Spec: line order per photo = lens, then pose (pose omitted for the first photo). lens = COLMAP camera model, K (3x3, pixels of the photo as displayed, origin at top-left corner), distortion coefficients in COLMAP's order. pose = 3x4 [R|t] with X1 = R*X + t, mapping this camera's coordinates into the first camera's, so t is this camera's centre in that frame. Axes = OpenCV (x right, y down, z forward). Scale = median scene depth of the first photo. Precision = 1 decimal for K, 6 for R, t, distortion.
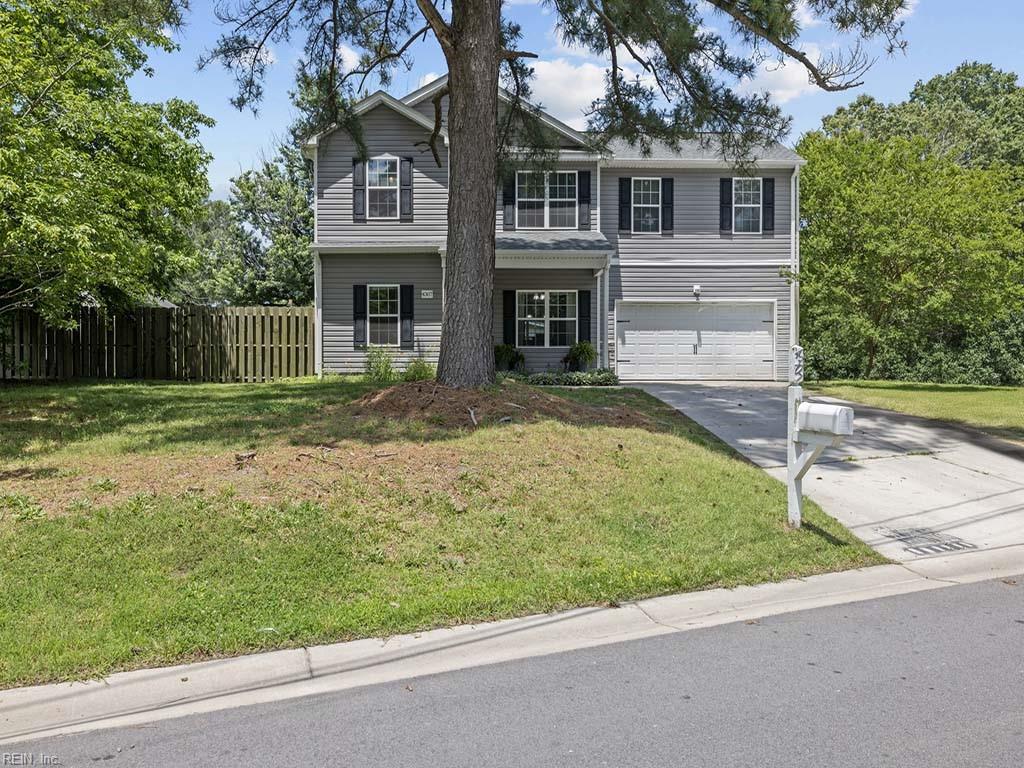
lens RADIAL K [[681.6, 0, 510.5], [0, 681.6, 380.0], [0, 0, 1]] dist [-0.005759, -0.001274]
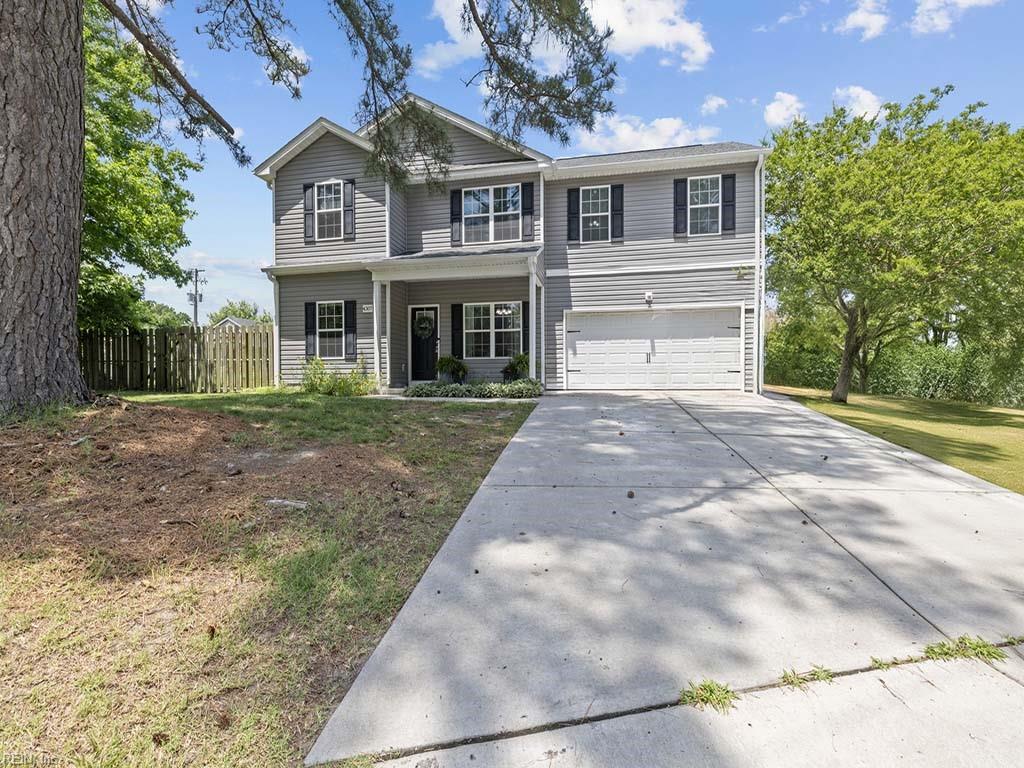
lens RADIAL K [[428.2, 0, 509.3], [0, 428.2, 379.6], [0, 0, 1]] dist [-0.001474, -0.000205]
pose [[0.978544, -0.003350, -0.206012, 0.211212], [0.001966, 0.999974, -0.006924, -0.011243], [0.206030, 0.006370, 0.978525, 0.376043]]
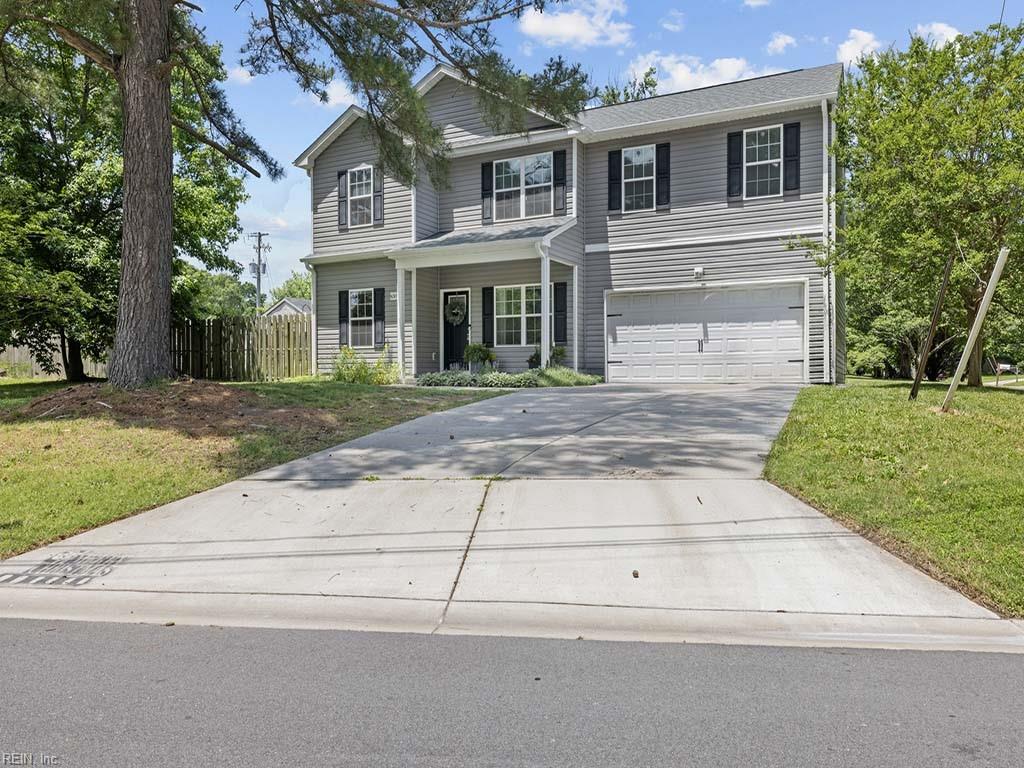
lens RADIAL K [[681.6, 0, 512.5], [0, 681.6, 378.6], [0, 0, 1]] dist [-0.005759, -0.001274]
pose [[0.881839, 0.006031, -0.471512, 0.480508], [-0.005703, 0.999981, 0.002125, -0.005564], [0.471516, 0.000815, 0.881857, 0.173021]]
